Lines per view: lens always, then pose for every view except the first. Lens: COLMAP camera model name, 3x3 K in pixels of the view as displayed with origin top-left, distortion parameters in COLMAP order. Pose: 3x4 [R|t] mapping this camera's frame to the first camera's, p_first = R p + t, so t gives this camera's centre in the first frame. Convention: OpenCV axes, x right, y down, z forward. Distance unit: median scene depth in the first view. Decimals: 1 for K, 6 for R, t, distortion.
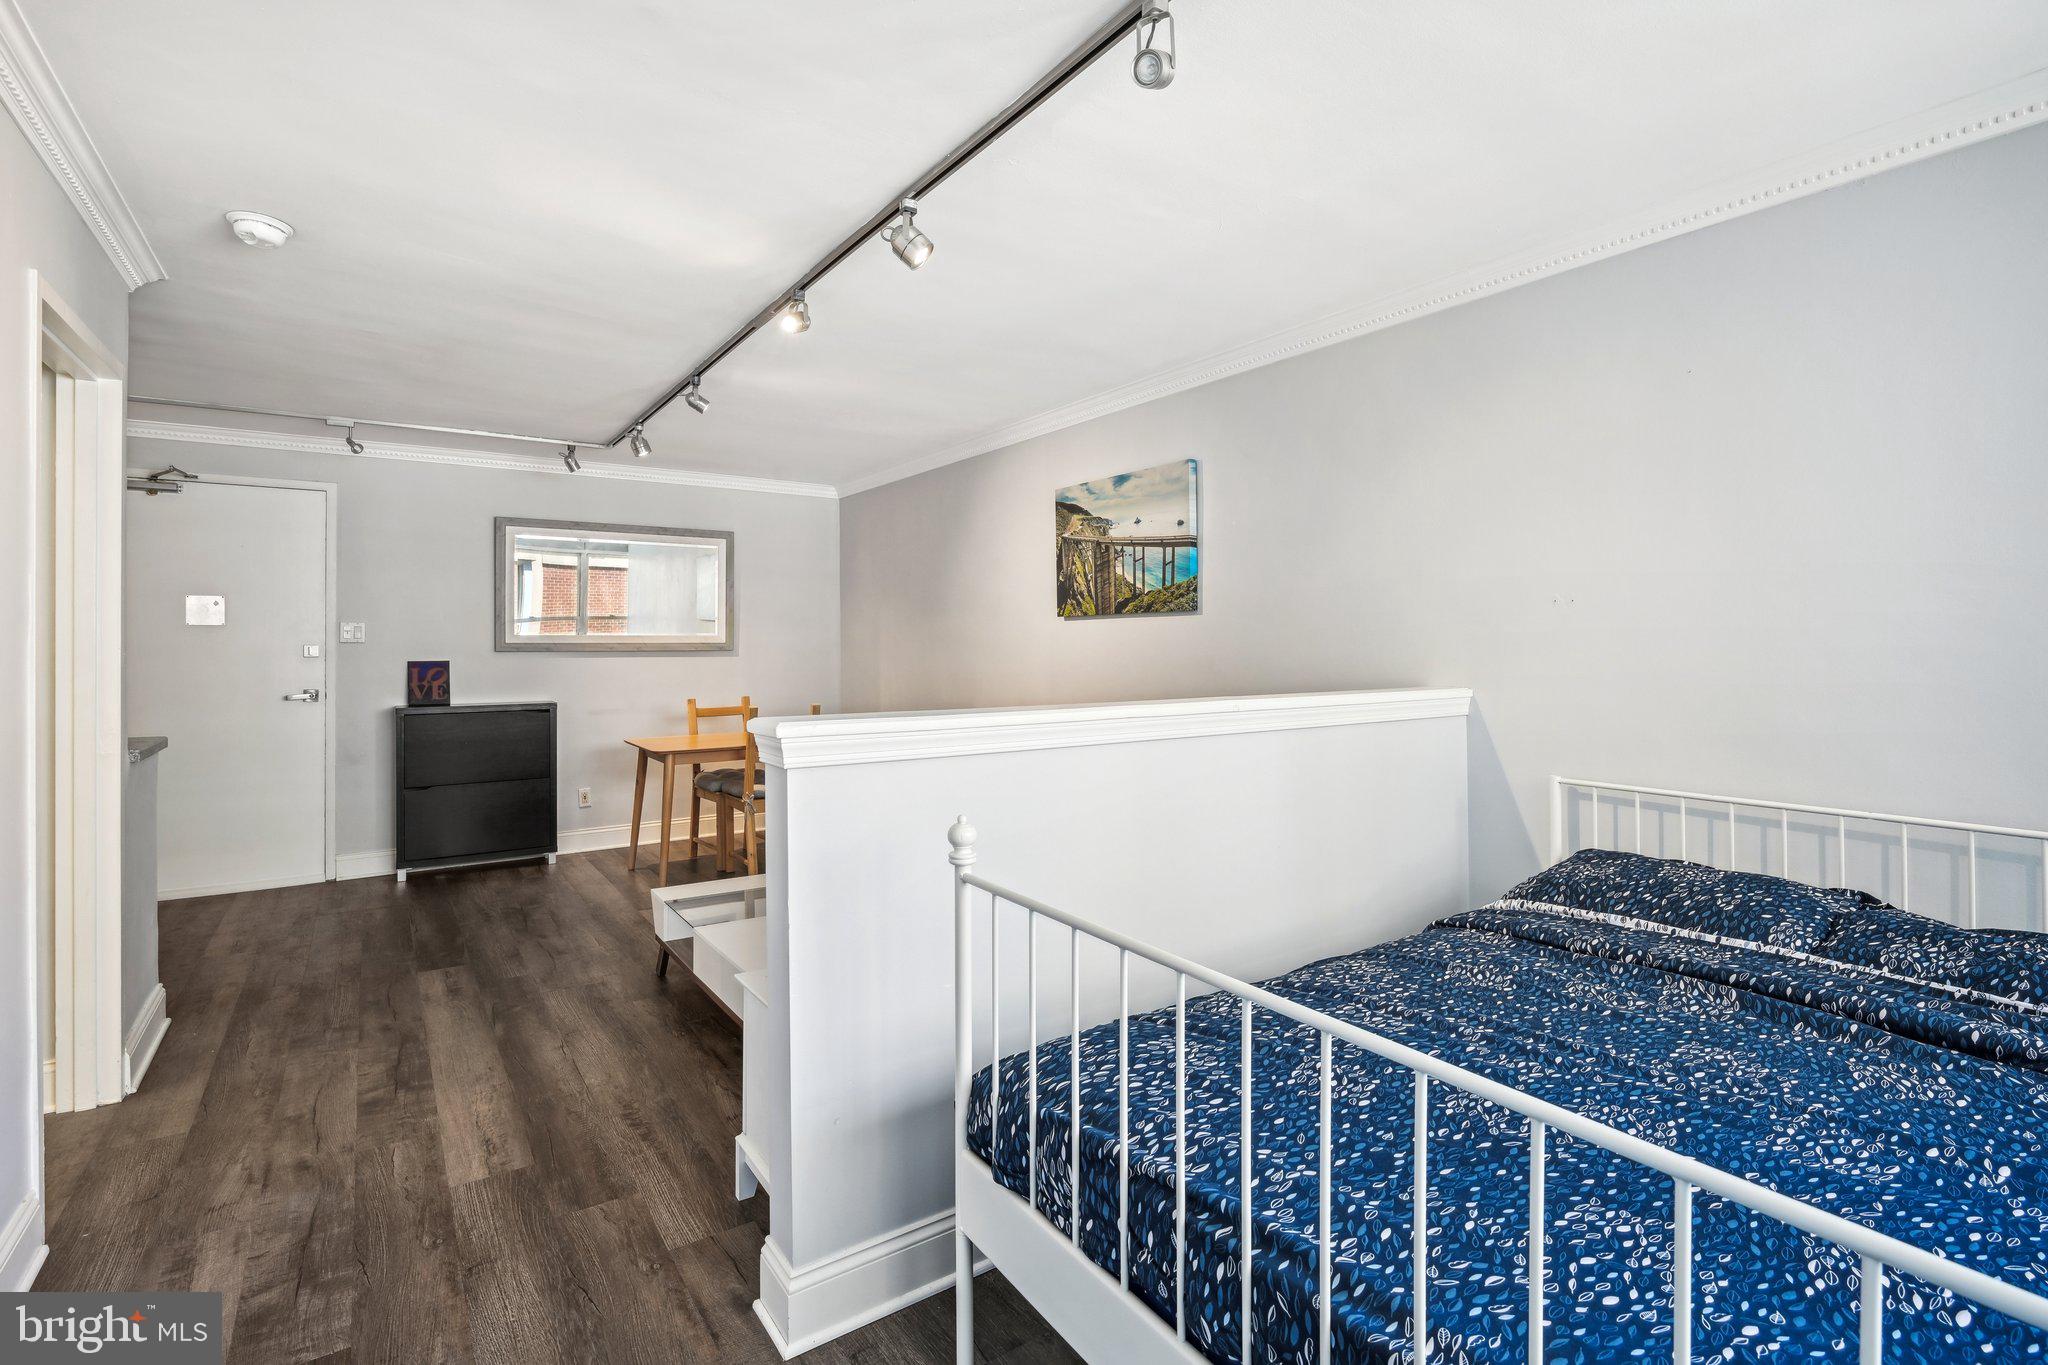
lens RADIAL K [[954.1, 0, 1021.6], [0, 954.1, 636.6], [0, 0, 1]] dist [-0.003323, -0.000258]
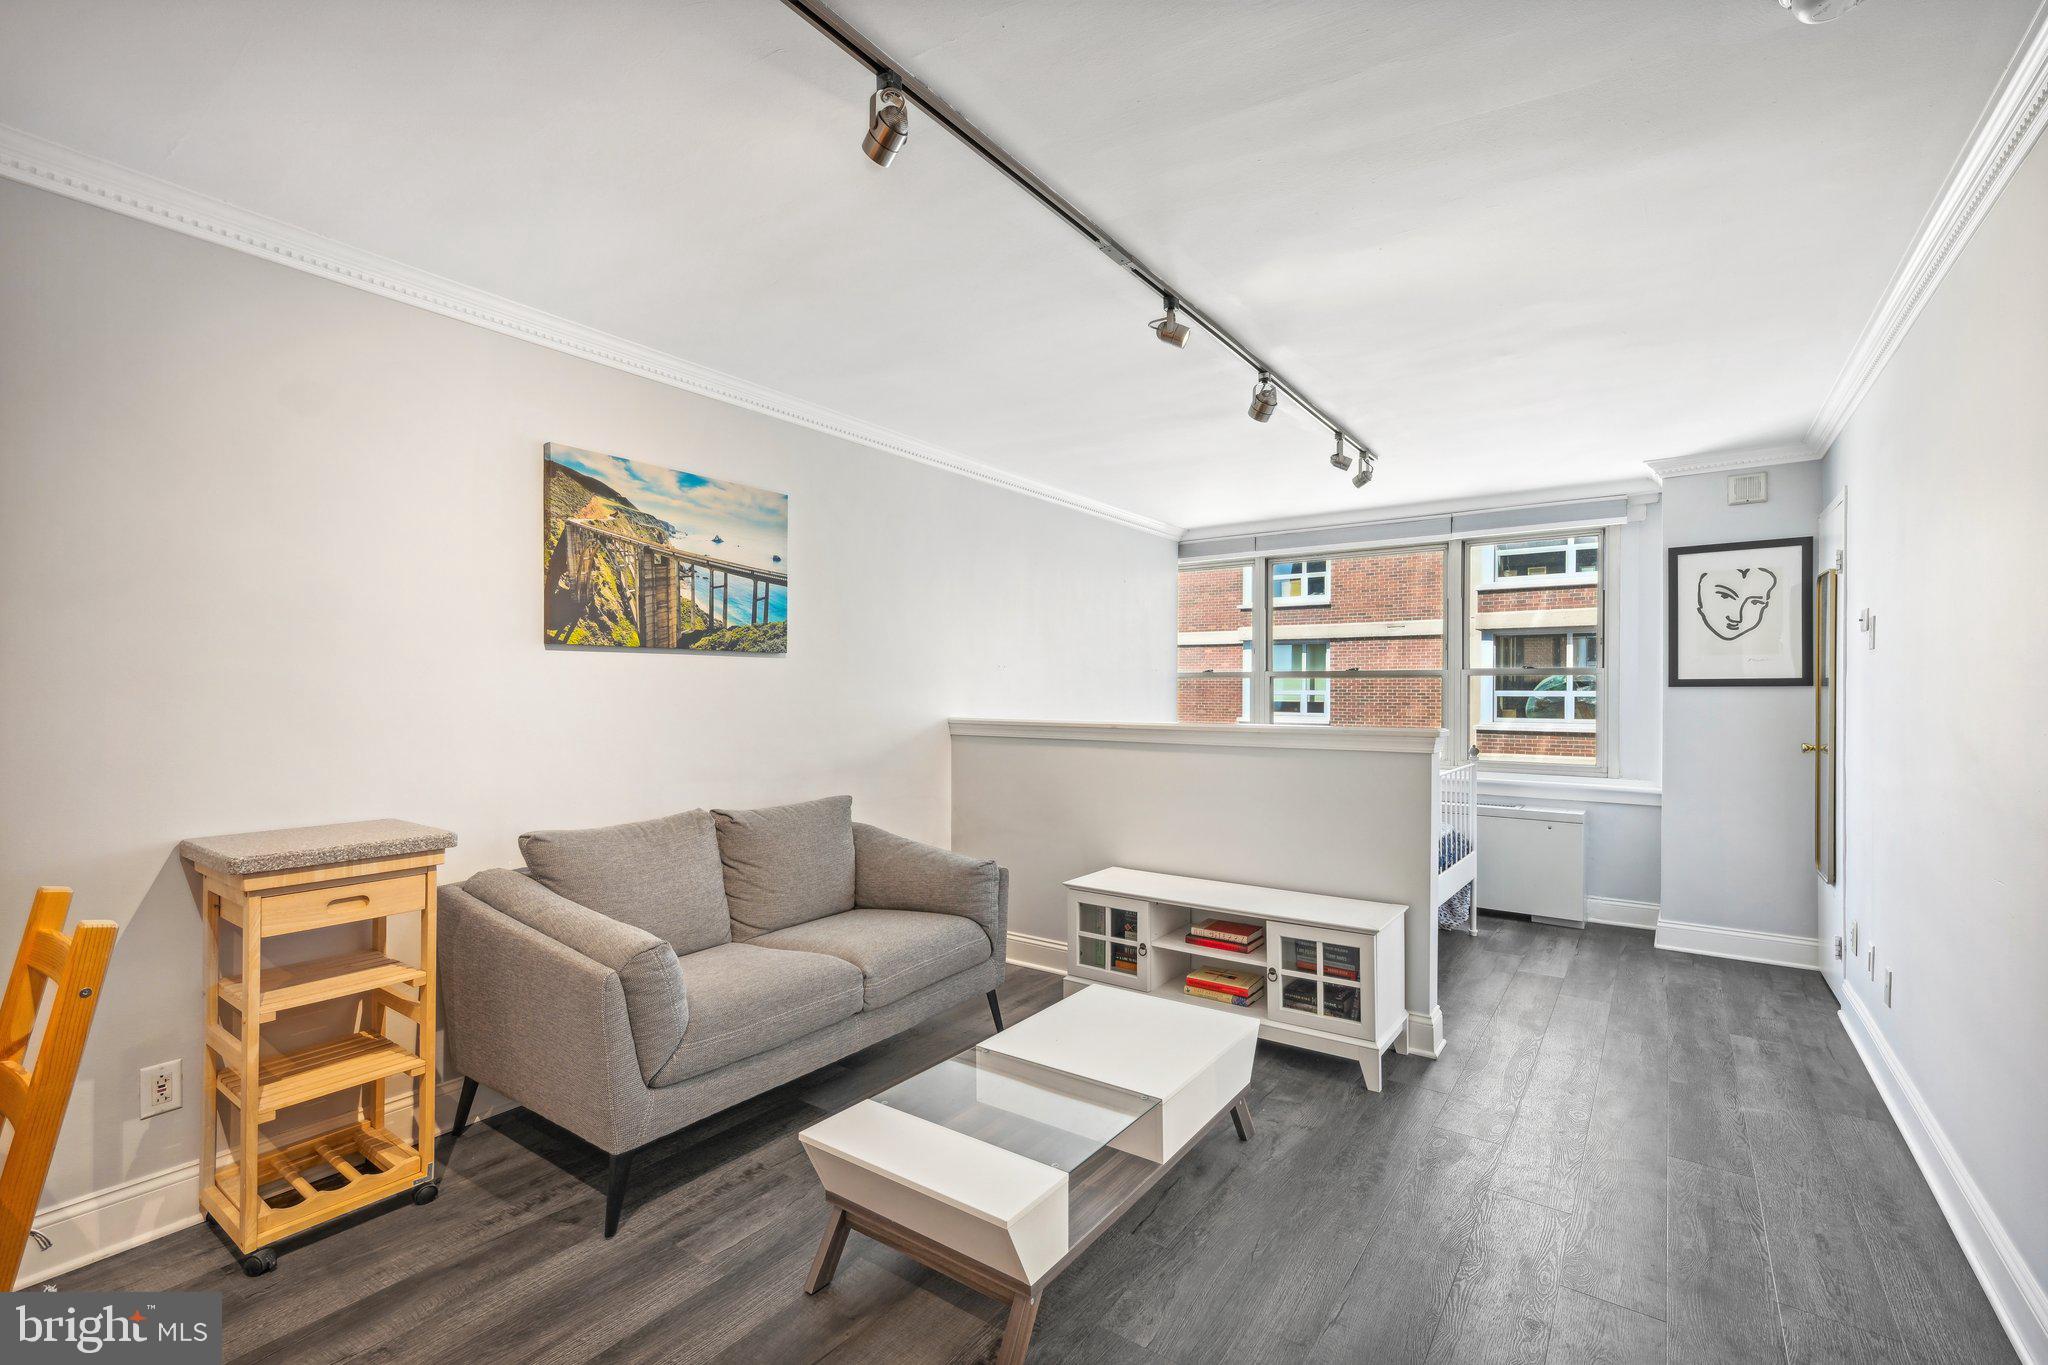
lens RADIAL K [[906.5, 0, 1024.0], [0, 906.5, 682.5], [0, 0, 1]] dist [0.017894, 0.000614]
pose [[-0.346888, 0.010798, 0.937844, -0.679269], [-0.009240, 0.999846, -0.014930, 0.012023], [-0.937861, -0.013844, -0.346735, 0.973909]]
